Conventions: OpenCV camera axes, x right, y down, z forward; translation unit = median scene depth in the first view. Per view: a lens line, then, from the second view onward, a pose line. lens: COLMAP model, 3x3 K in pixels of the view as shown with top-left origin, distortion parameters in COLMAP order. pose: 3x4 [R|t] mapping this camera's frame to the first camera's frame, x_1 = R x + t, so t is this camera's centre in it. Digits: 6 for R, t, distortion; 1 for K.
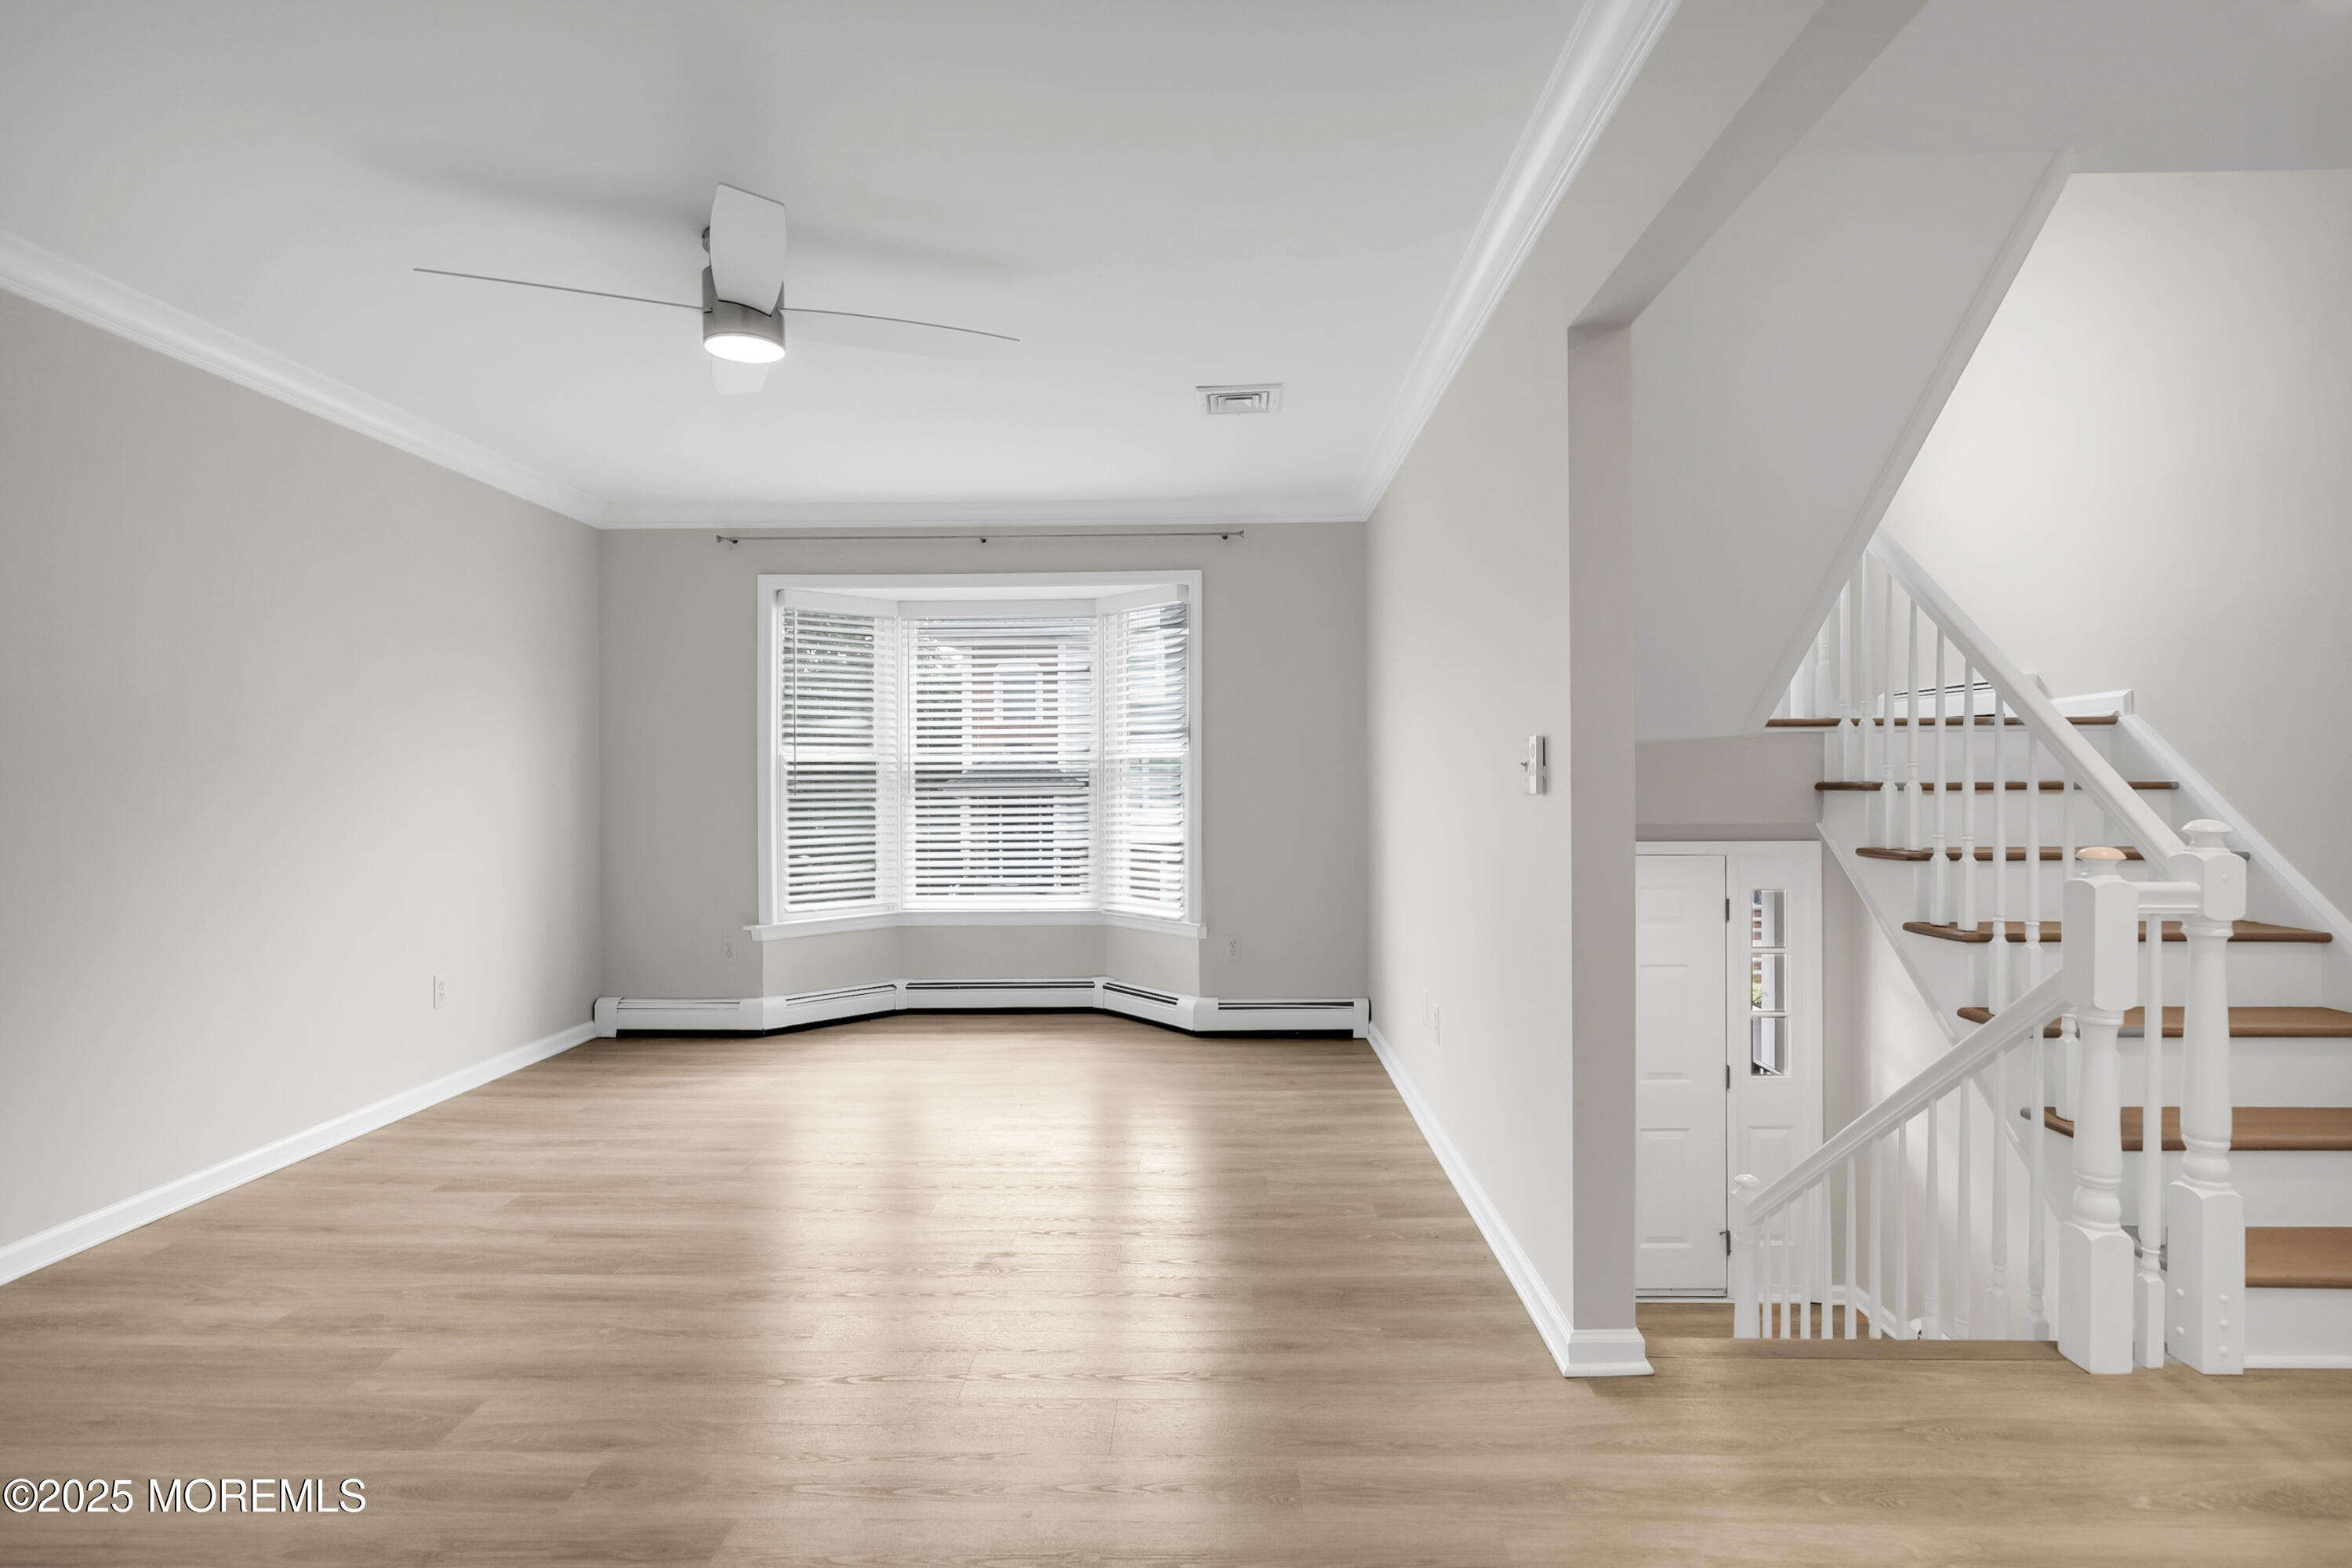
lens RADIAL K [[1062.9, 0, 1157.2], [0, 1062.9, 768.5], [0, 0, 1]] dist [-0.013147, -0.001218]
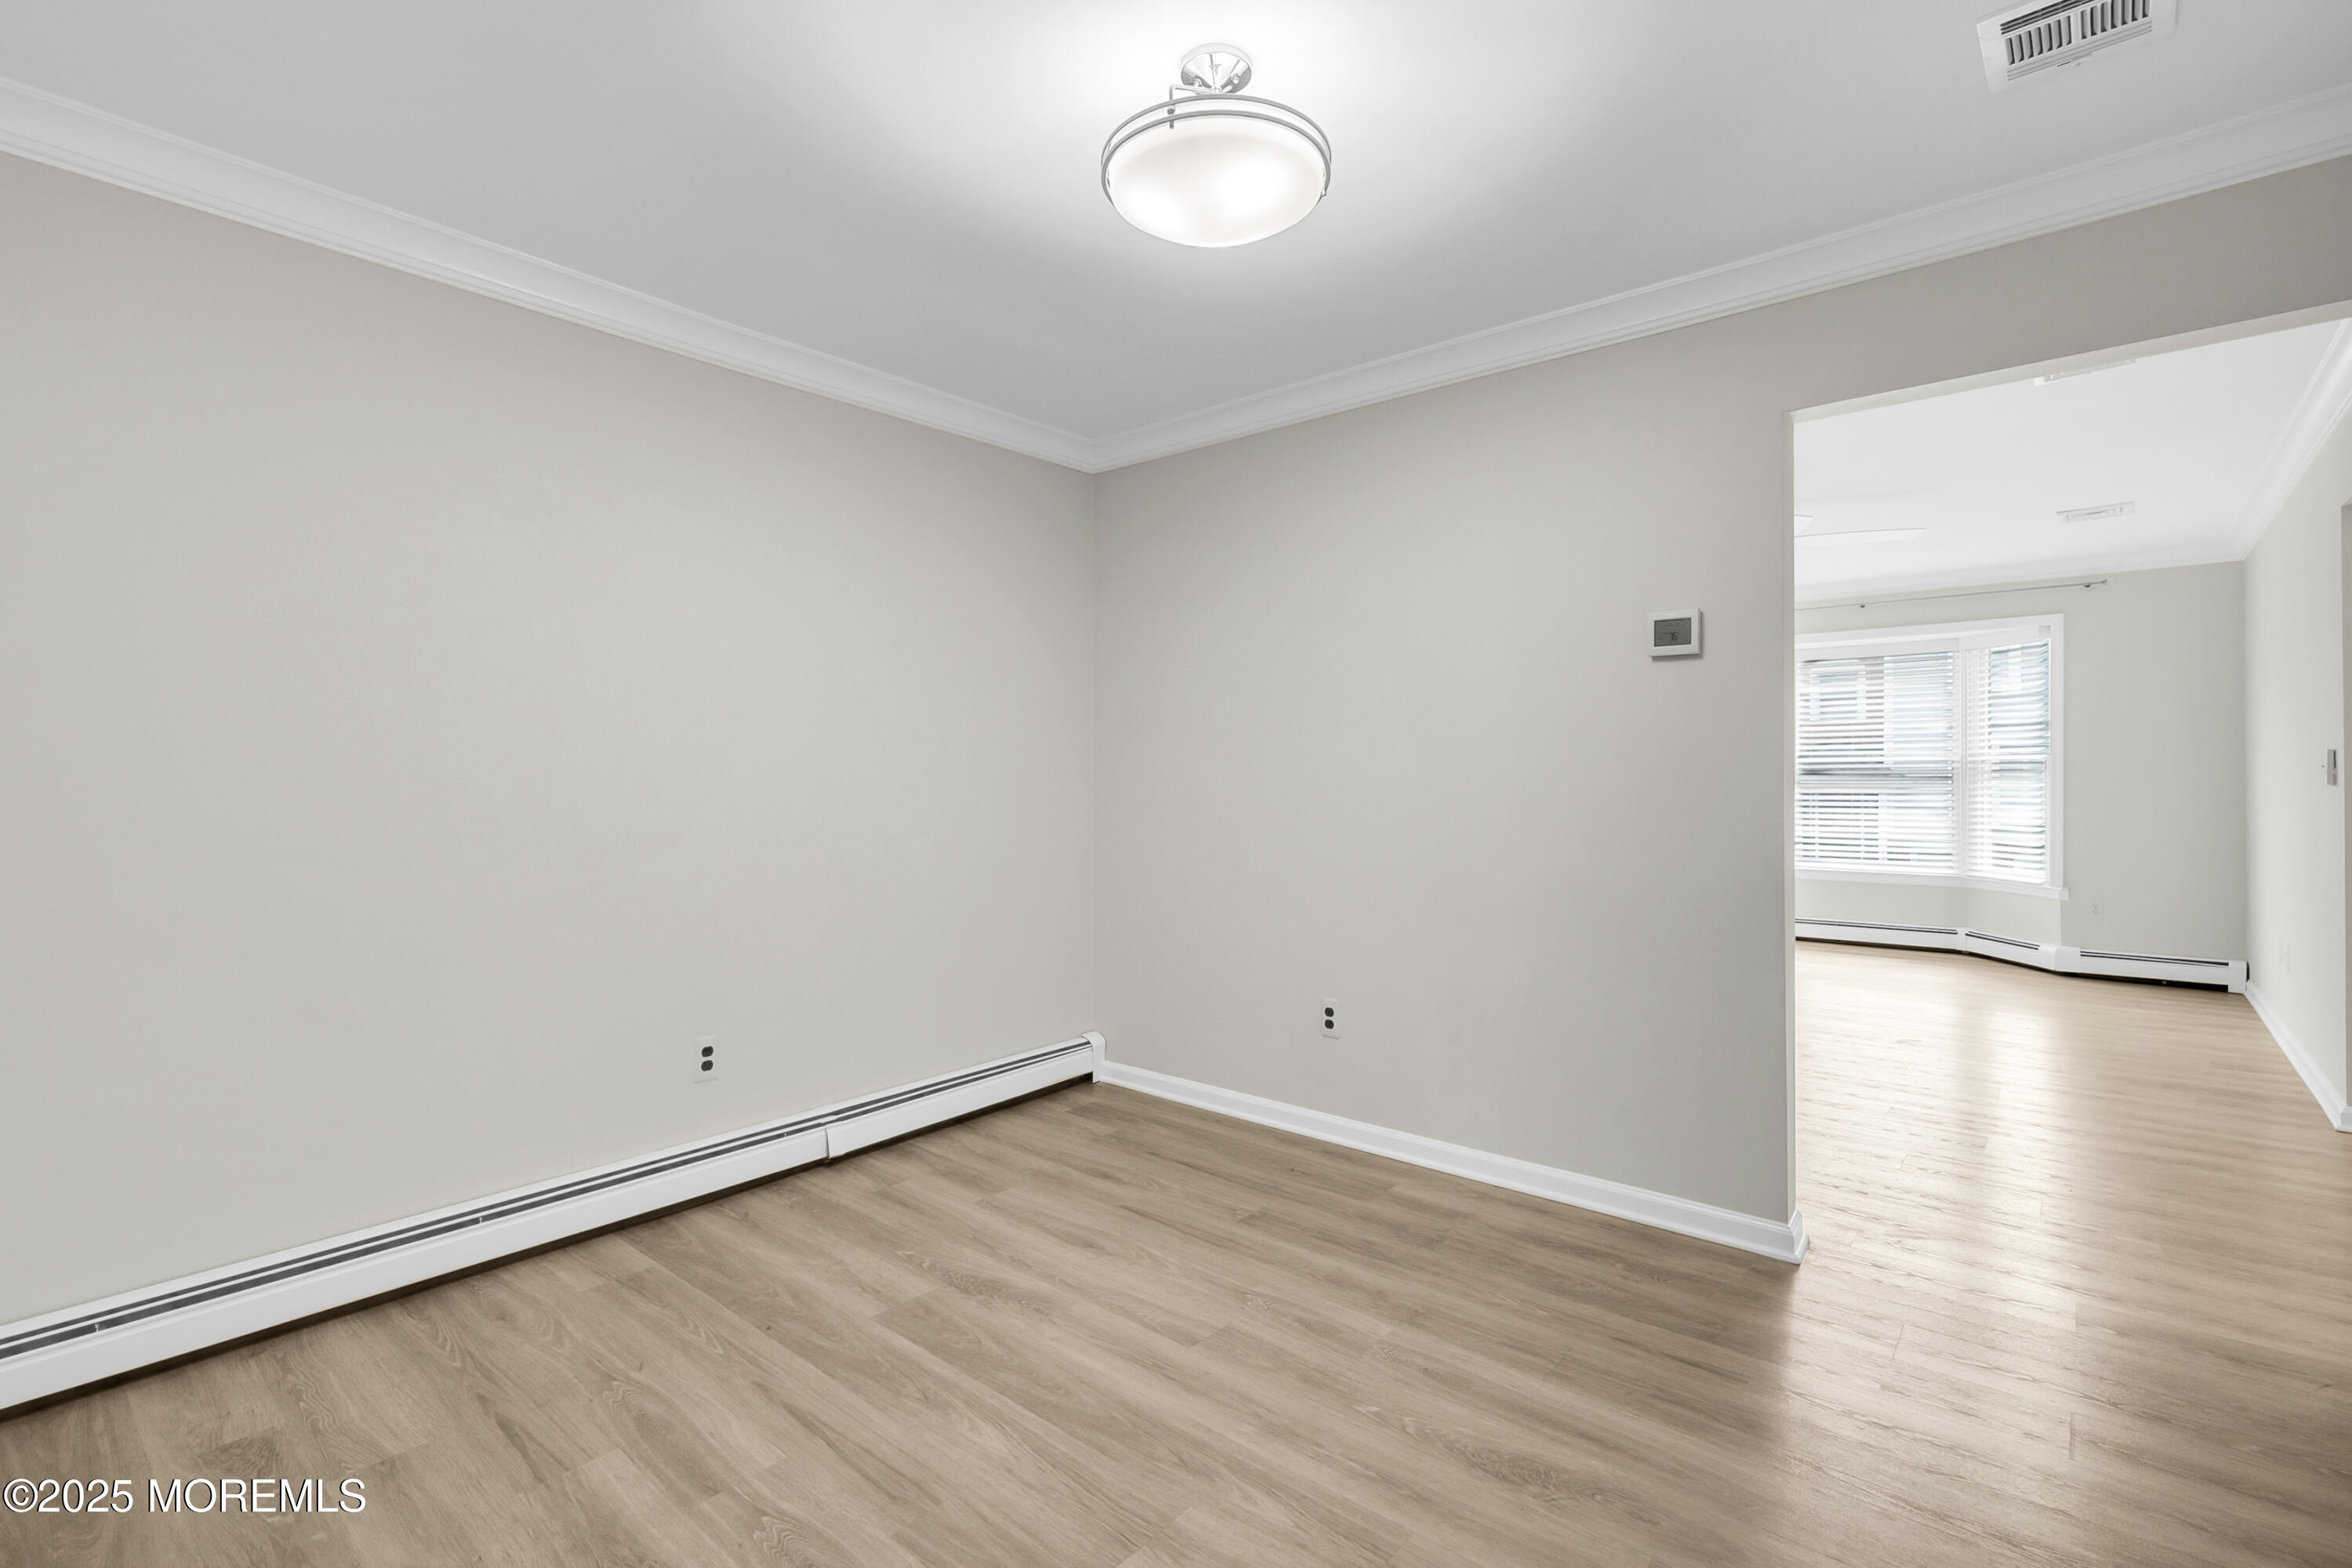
lens RADIAL K [[1074.3, 0, 1162.2], [0, 1074.3, 757.0], [0, 0, 1]] dist [0.004769, -0.001481]
pose [[0.787567, 0.000437, -0.616229, -0.013823], [-0.004580, 0.999976, -0.005144, -0.001132], [0.616212, 0.006874, 0.787551, -0.695350]]
